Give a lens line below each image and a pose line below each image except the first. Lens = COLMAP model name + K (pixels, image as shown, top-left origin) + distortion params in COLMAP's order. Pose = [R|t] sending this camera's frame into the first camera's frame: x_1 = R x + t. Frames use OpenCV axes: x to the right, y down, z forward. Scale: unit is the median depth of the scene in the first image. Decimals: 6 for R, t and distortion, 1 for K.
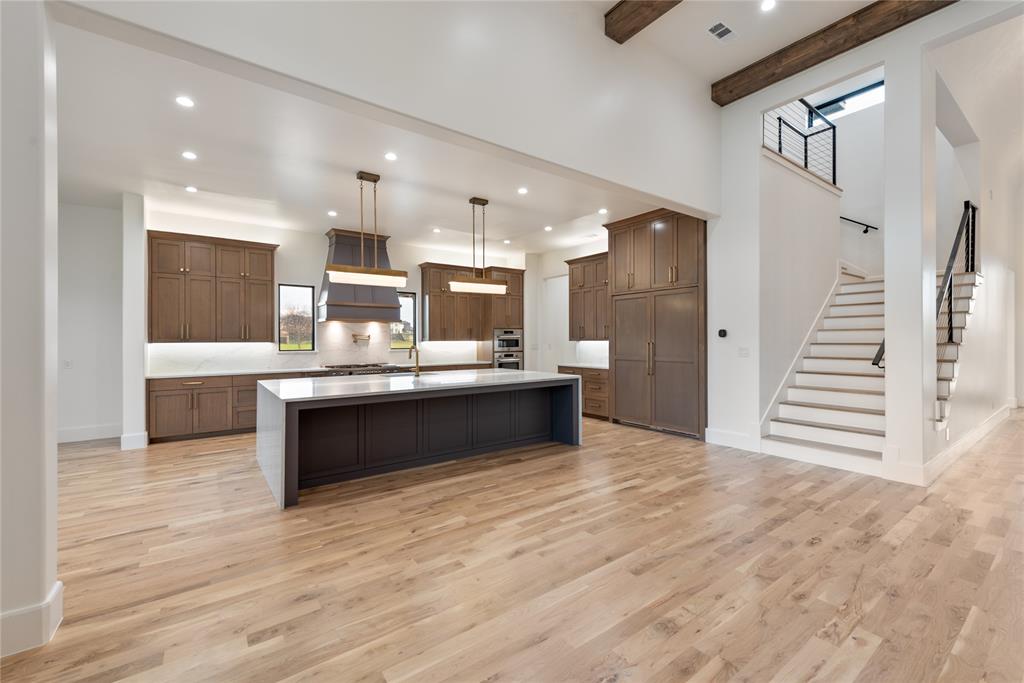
lens RADIAL K [[421.6, 0, 516.2], [0, 421.6, 337.7], [0, 0, 1]] dist [0.008382, -0.000042]
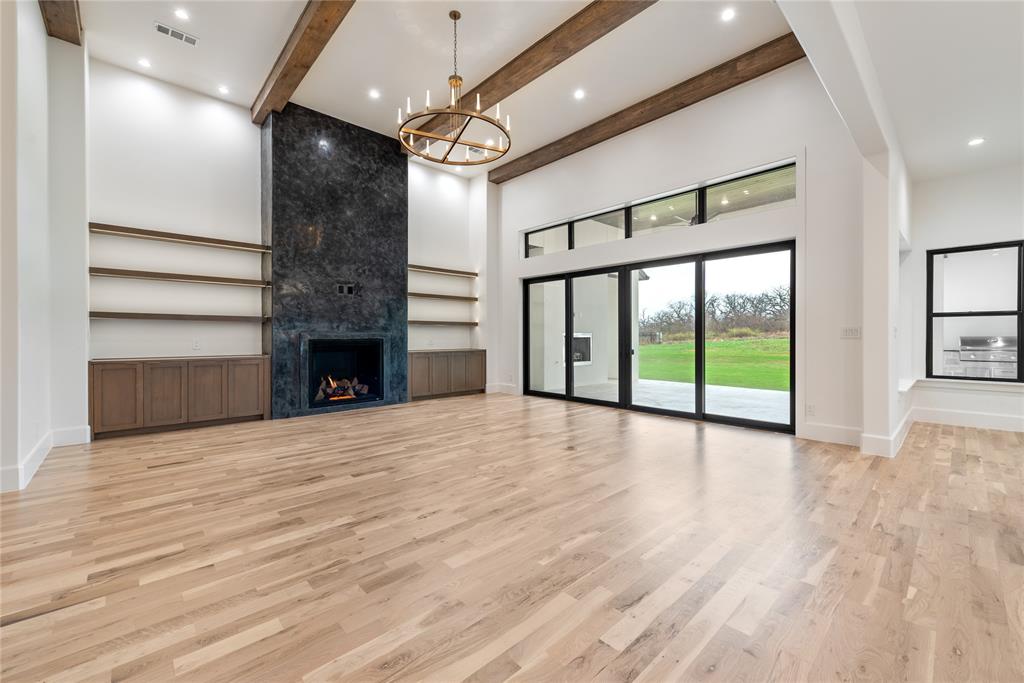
lens RADIAL K [[415.8, 0, 513.4], [0, 415.8, 339.4], [0, 0, 1]] dist [0.000472, 0.000063]
pose [[-0.993674, 0.008011, -0.112020, 0.303322], [0.007424, 0.999956, 0.005660, 0.036975], [0.112061, 0.004793, -0.993690, 0.973351]]
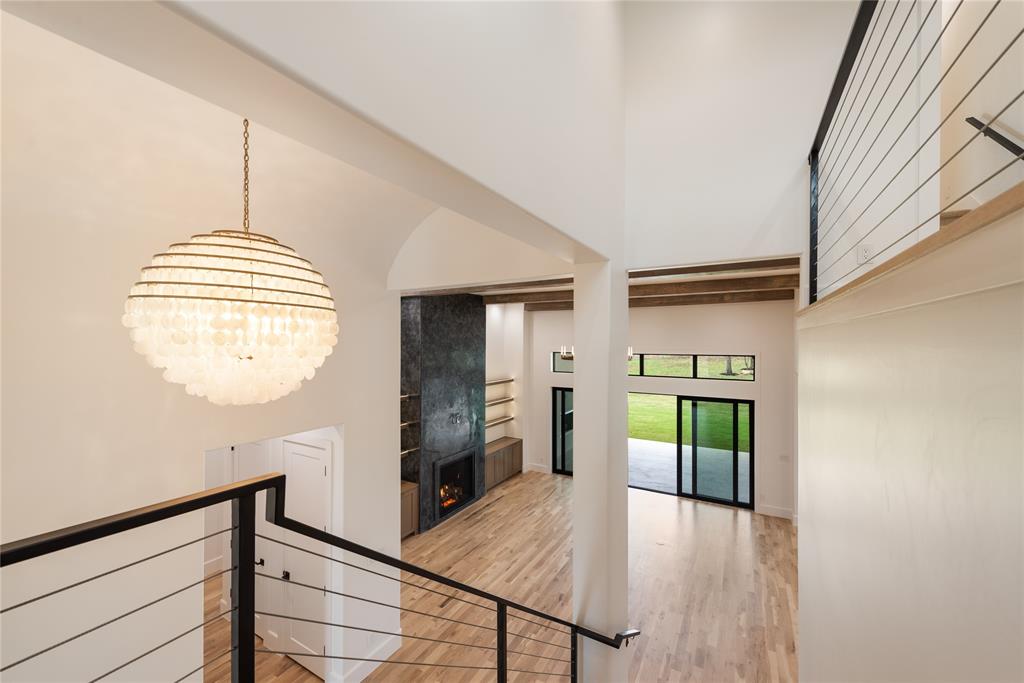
lens RADIAL K [[404.7, 0, 510.1], [0, 404.7, 335.3], [0, 0, 1]] dist [0.000724, -0.000104]
pose [[-0.919264, 0.002936, -0.393632, 1.010854], [0.005886, 0.999963, -0.006286, -0.381829], [0.393599, -0.008096, -0.919247, 1.194212]]
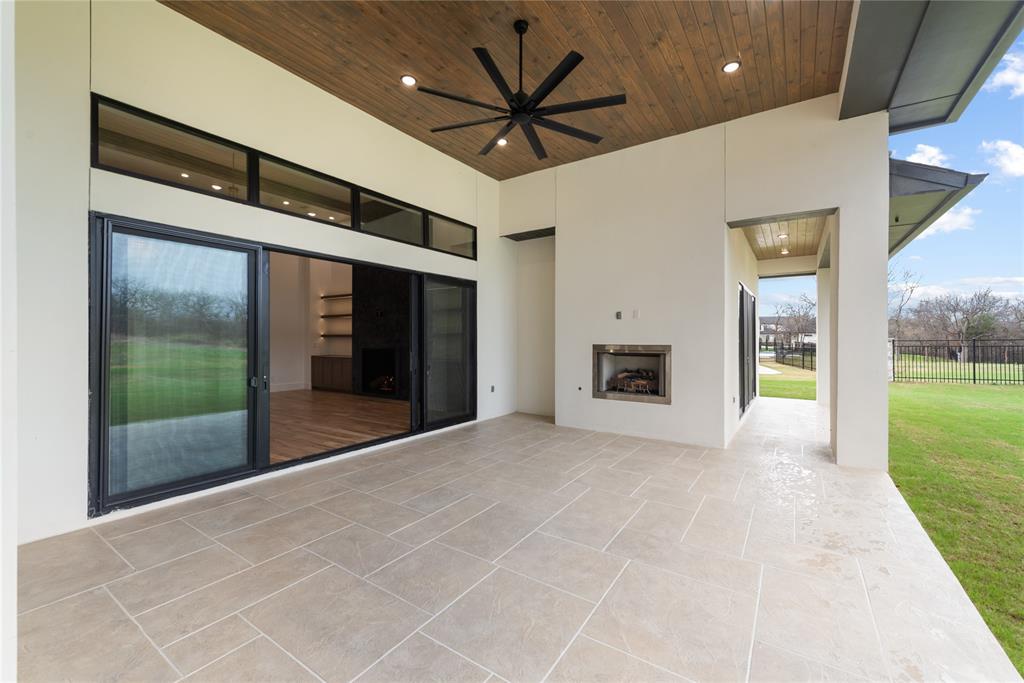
lens RADIAL K [[421.6, 0, 516.2], [0, 421.6, 337.7], [0, 0, 1]] dist [0.008382, -0.000042]
pose [[-0.340040, 0.004009, 0.940403, -1.109585], [-0.000210, 0.999991, -0.004339, 0.004098], [-0.940411, -0.001673, -0.340035, -0.134525]]
